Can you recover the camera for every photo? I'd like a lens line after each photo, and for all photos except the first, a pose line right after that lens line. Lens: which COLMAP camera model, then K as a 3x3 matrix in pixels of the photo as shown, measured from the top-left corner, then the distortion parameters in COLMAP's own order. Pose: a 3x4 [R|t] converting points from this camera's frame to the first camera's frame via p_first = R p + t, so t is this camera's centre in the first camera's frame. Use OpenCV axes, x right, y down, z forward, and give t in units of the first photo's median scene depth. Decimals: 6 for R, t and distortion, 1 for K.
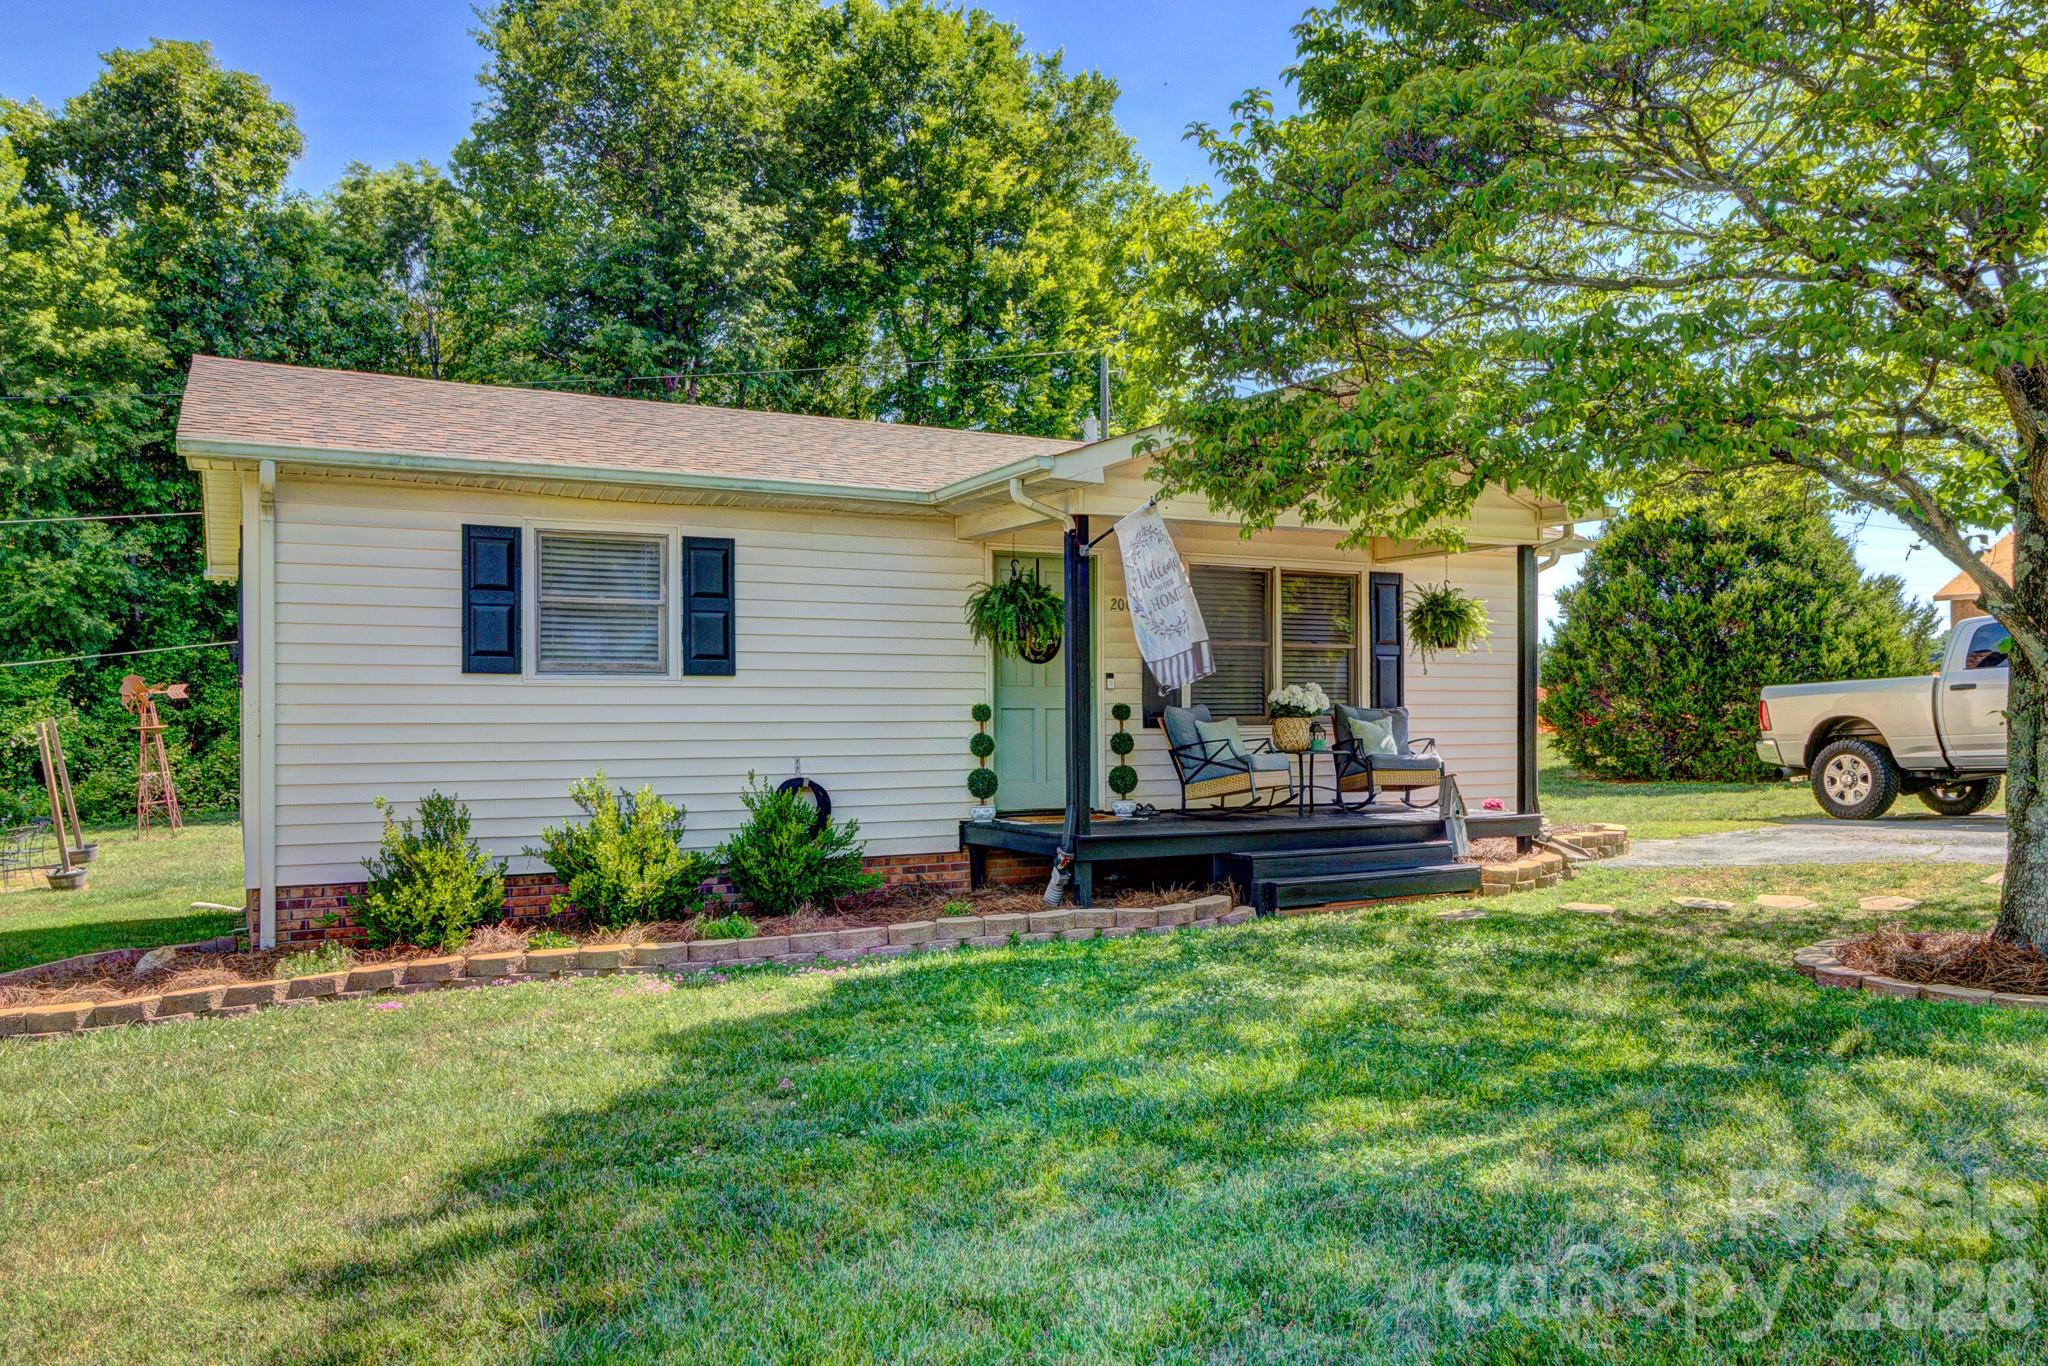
lens RADIAL K [[1510.3, 0, 1036.8], [0, 1510.3, 753.6], [0, 0, 1]] dist [-0.005131, 0.001637]
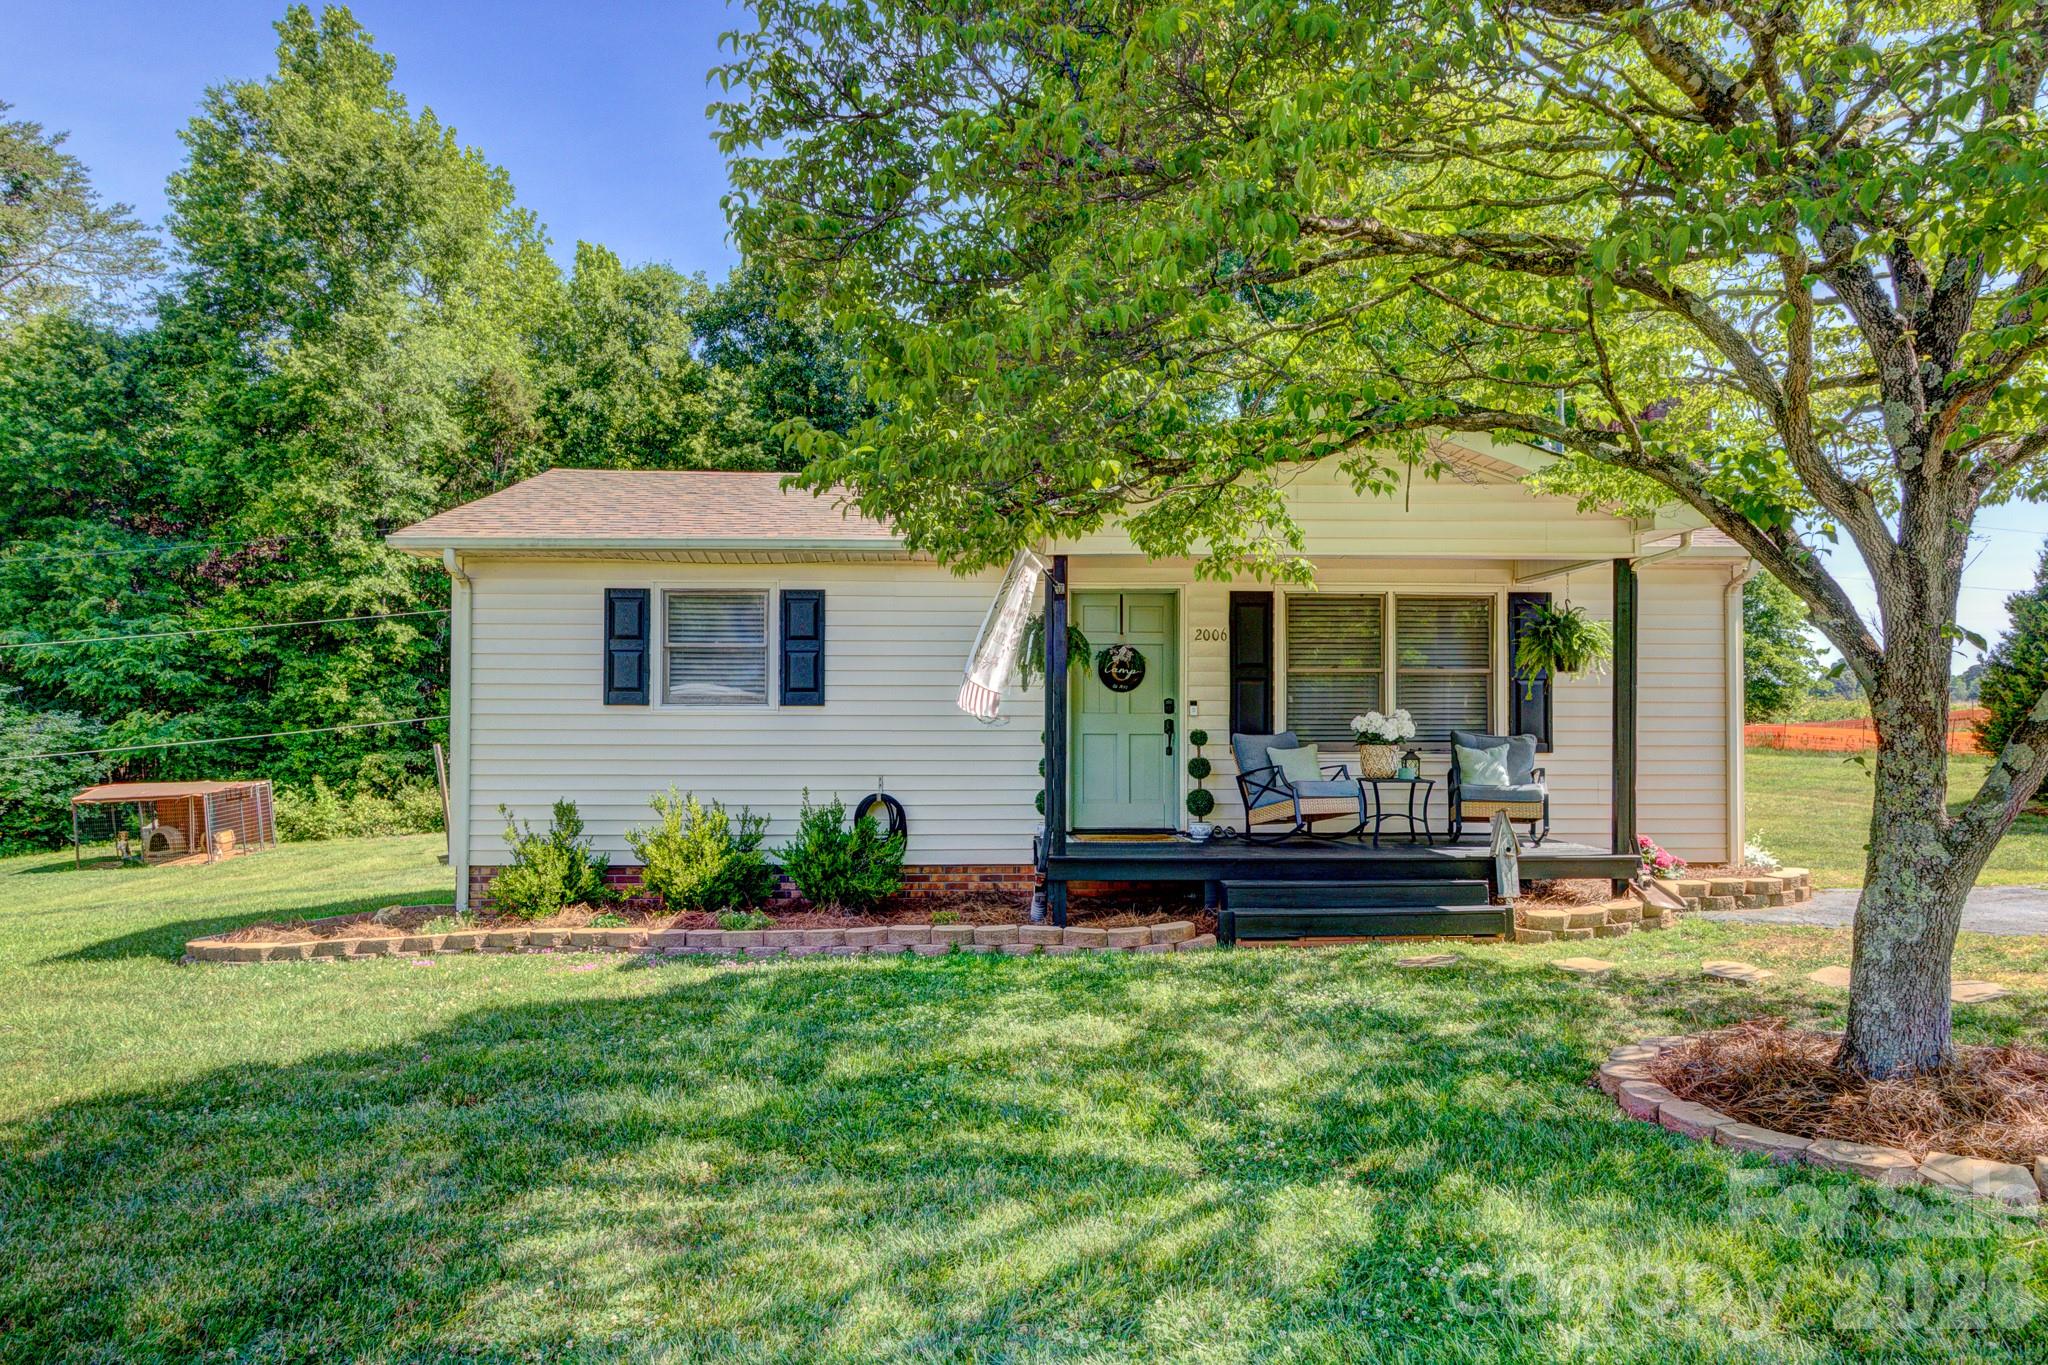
lens RADIAL K [[1303.1, 0, 1013.0], [0, 1303.1, 736.3], [0, 0, 1]] dist [-0.006491, 0.000187]
pose [[0.900581, 0.008358, -0.434608, 0.375107], [-0.016159, 0.999768, -0.014257, -0.015444], [0.434388, 0.019863, 0.900507, 0.148847]]
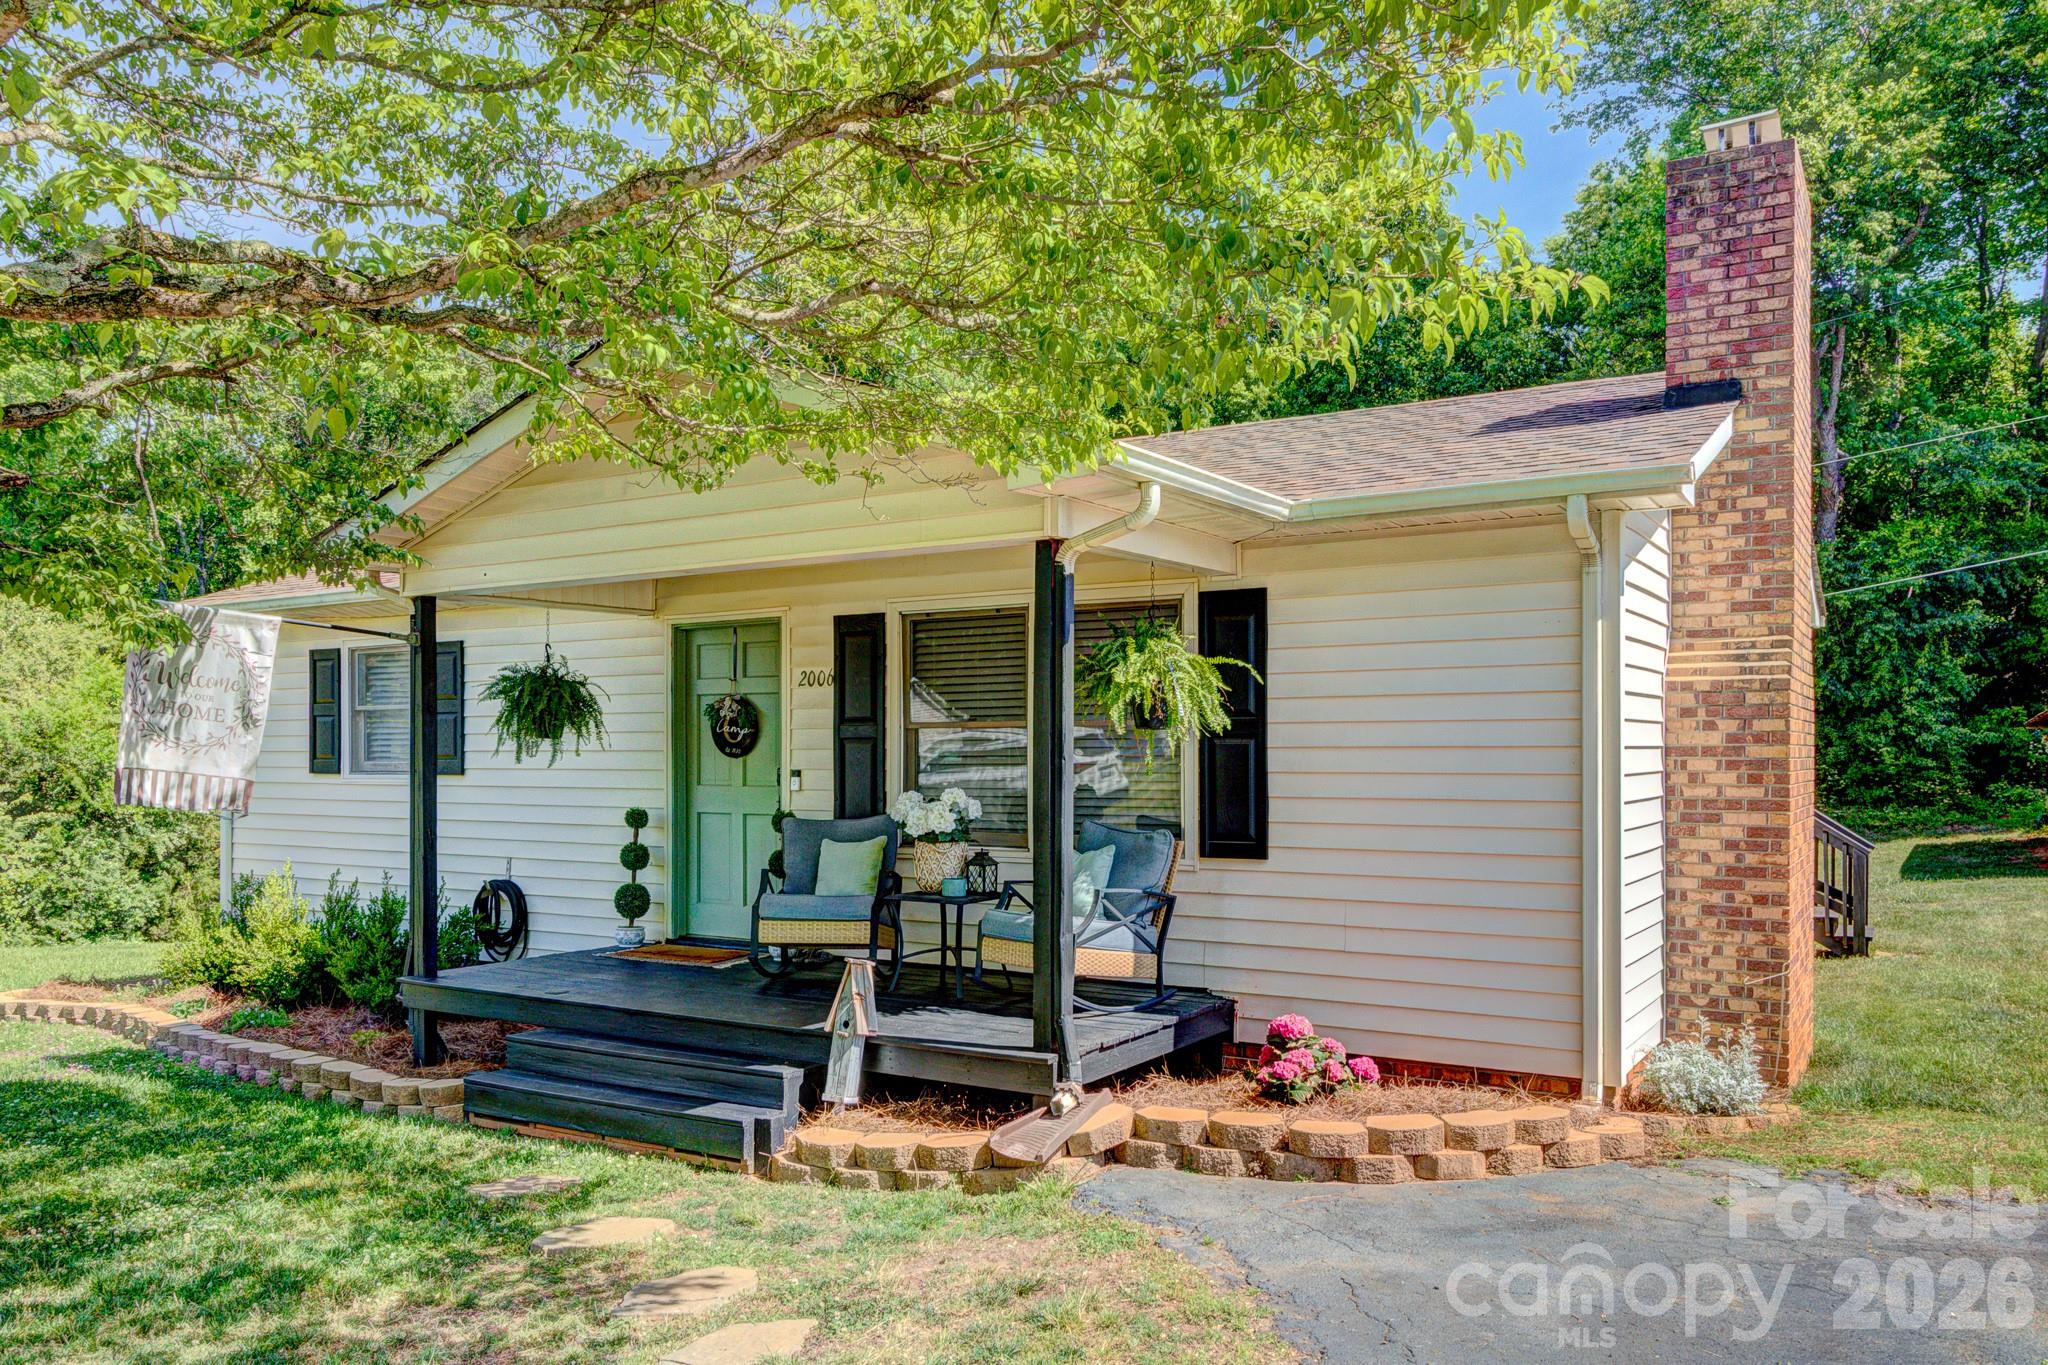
lens RADIAL K [[1510.3, 0, 1036.8], [0, 1510.3, 753.1], [0, 0, 1]] dist [-0.005131, 0.001637]
pose [[0.508388, 0.004812, -0.861114, 0.873218], [-0.020388, 0.999771, -0.006451, -0.067501], [0.860887, 0.020836, 0.508370, 0.816417]]
